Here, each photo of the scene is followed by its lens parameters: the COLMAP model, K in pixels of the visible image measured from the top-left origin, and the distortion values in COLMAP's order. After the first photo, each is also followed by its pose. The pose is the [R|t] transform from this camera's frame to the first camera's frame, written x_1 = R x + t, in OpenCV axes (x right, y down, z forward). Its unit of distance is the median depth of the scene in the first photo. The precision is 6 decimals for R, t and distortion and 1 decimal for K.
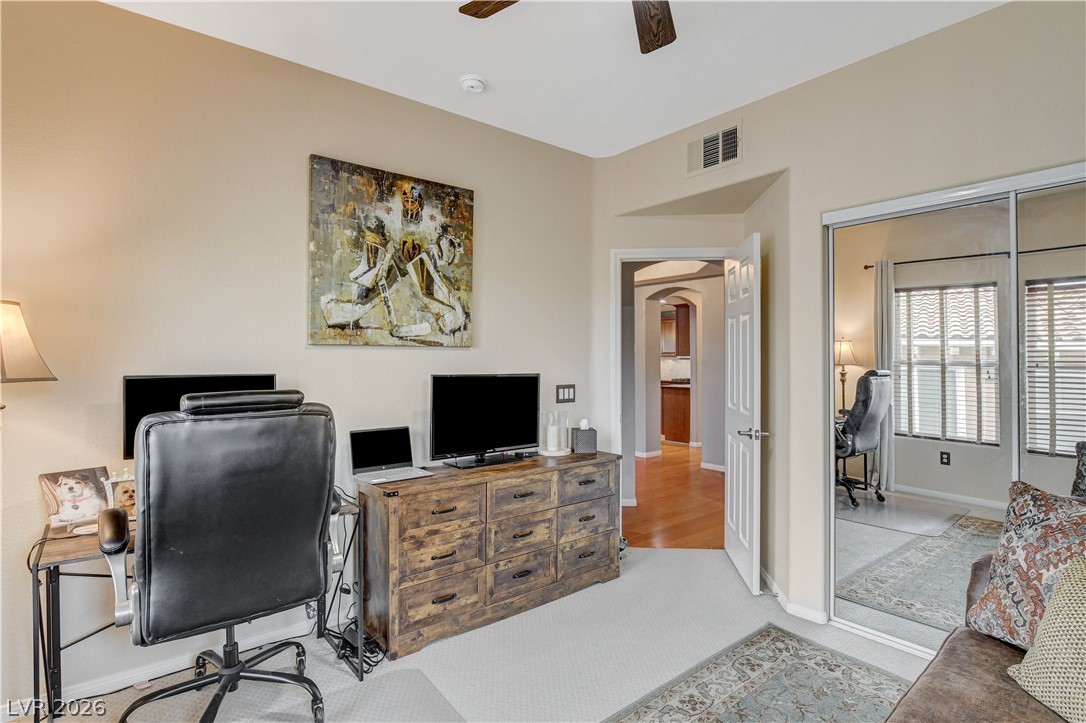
lens RADIAL K [[575.0, 0, 545.2], [0, 575.0, 349.8], [0, 0, 1]] dist [-0.024451, 0.000195]
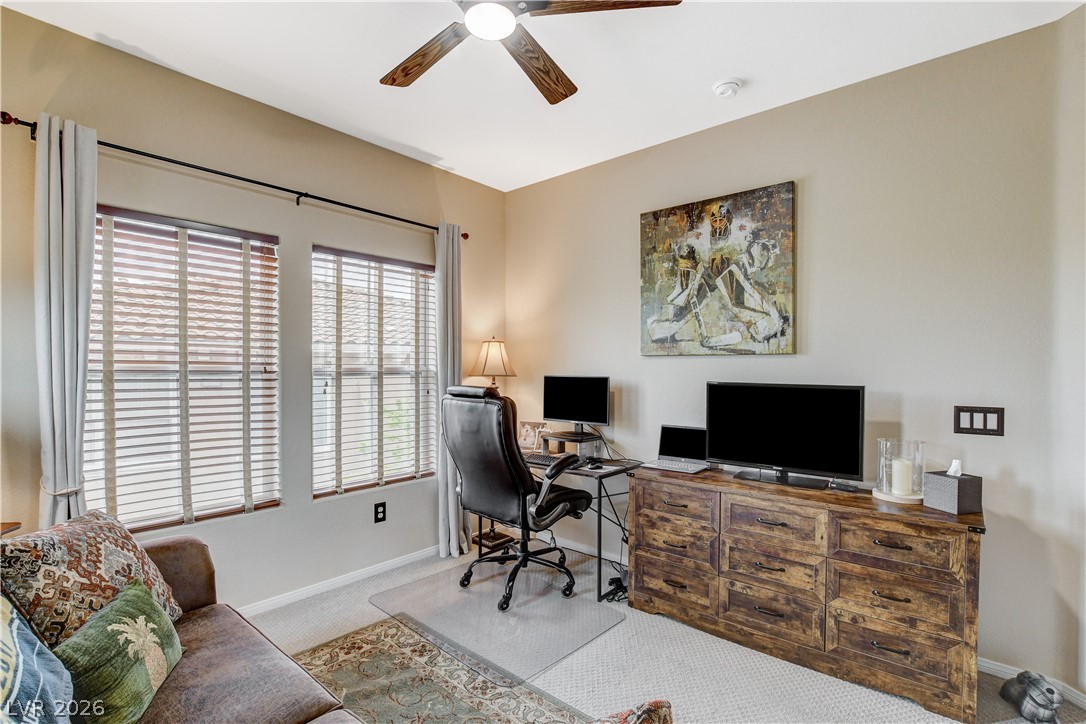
lens RADIAL K [[496.5, 0, 540.1], [0, 496.5, 368.0], [0, 0, 1]] dist [-0.018314, 0.001202]
pose [[0.156154, 0.003126, -0.987728, 0.636949], [0.011626, 0.999920, 0.005002, 0.009802], [0.987664, -0.012265, 0.156105, 0.528118]]
